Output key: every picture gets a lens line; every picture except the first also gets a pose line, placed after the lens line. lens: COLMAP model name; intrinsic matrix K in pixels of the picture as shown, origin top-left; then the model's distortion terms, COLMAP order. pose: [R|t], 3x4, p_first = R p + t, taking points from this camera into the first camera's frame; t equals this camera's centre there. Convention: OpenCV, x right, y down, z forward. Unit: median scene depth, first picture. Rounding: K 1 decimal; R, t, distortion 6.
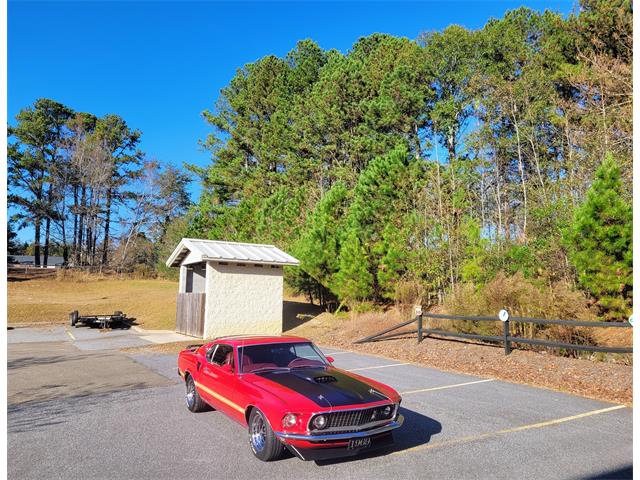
lens RADIAL K [[510.6, 0, 297.3], [0, 510.6, 237.8], [0, 0, 1]] dist [0.060068, -0.004298]
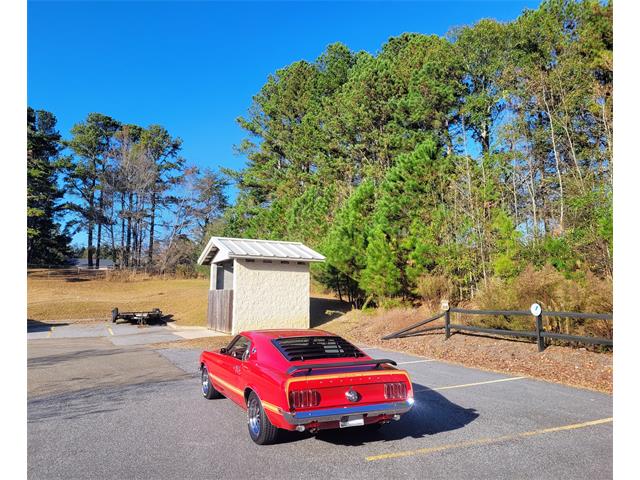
lens RADIAL K [[491.7, 0, 287.0], [0, 491.7, 231.0], [0, 0, 1]] dist [0.079773, -0.048834]
pose [[0.994877, -0.019385, -0.099216, 0.022539], [0.017744, 0.999691, -0.017390, 0.008069], [0.099523, 0.015541, 0.994914, 0.023498]]
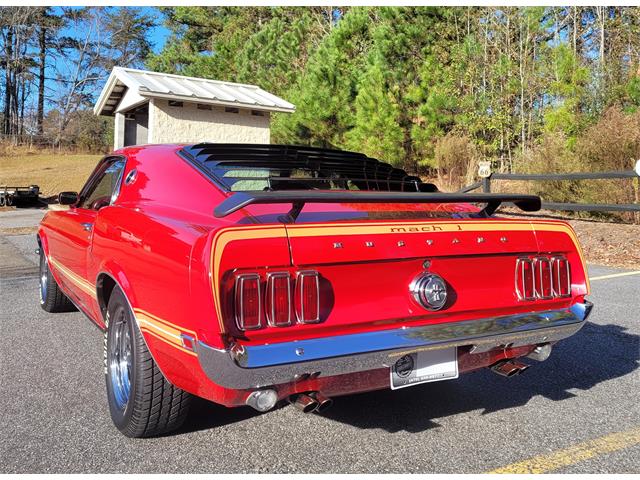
lens RADIAL K [[611.2, 0, 320.3], [0, 611.2, 196.6], [0, 0, 1]] dist [0.049326, -0.007438]
pose [[0.999238, 0.014283, 0.036329, 0.008412], [-0.018420, 0.993053, 0.116219, 0.060042], [-0.034417, -0.116799, 0.992559, 0.178813]]
